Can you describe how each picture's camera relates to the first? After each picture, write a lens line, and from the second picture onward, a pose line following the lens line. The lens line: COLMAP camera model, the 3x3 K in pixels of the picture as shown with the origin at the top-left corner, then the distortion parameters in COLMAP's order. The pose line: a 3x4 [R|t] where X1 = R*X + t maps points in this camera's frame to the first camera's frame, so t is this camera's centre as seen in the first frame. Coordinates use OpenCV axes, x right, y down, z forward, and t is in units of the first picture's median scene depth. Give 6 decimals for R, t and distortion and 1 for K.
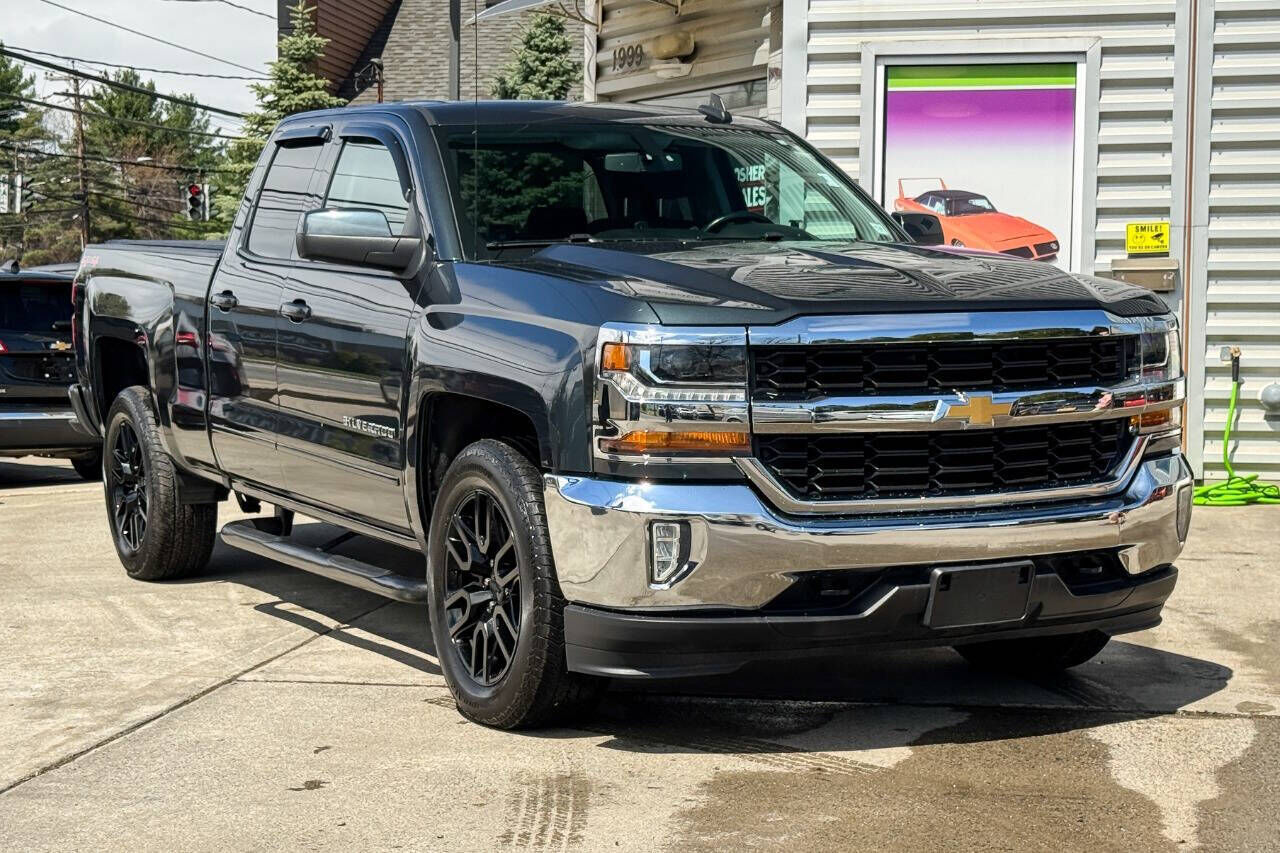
lens RADIAL K [[2678.9, 0, 665.7], [0, 2678.9, 497.9], [0, 0, 1]] dist [0.214452, 0.000000]
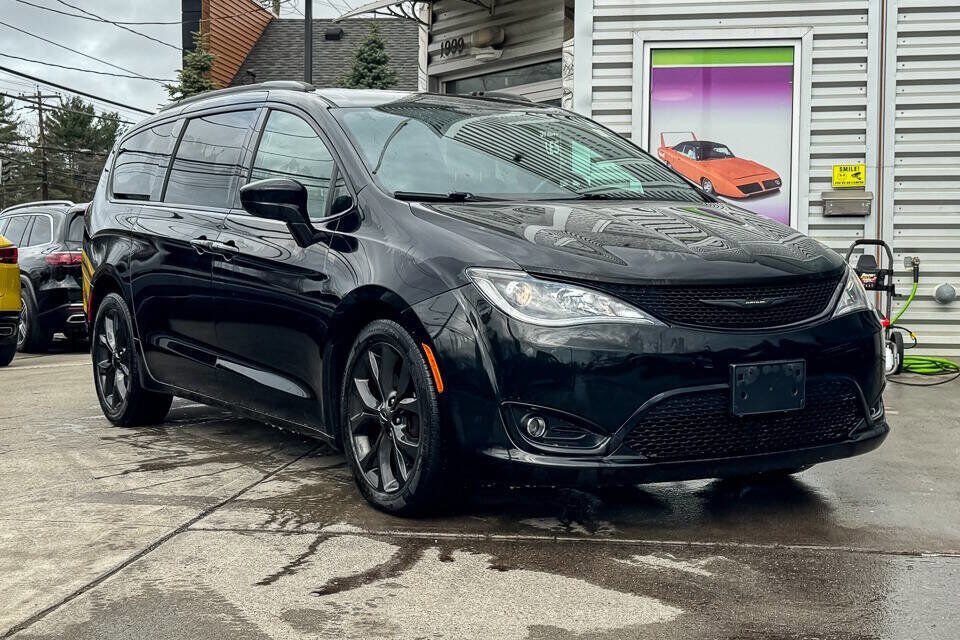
lens RADIAL K [[1628.9, 0, 479.0], [0, 1628.9, 336.1], [0, 0, 1]] dist [0.206143, 0.000000]
pose [[0.998924, -0.000874, 0.046377, -0.043033], [0.001907, 0.999751, -0.022222, 0.001403], [-0.046346, 0.022286, 0.998677, 0.189298]]
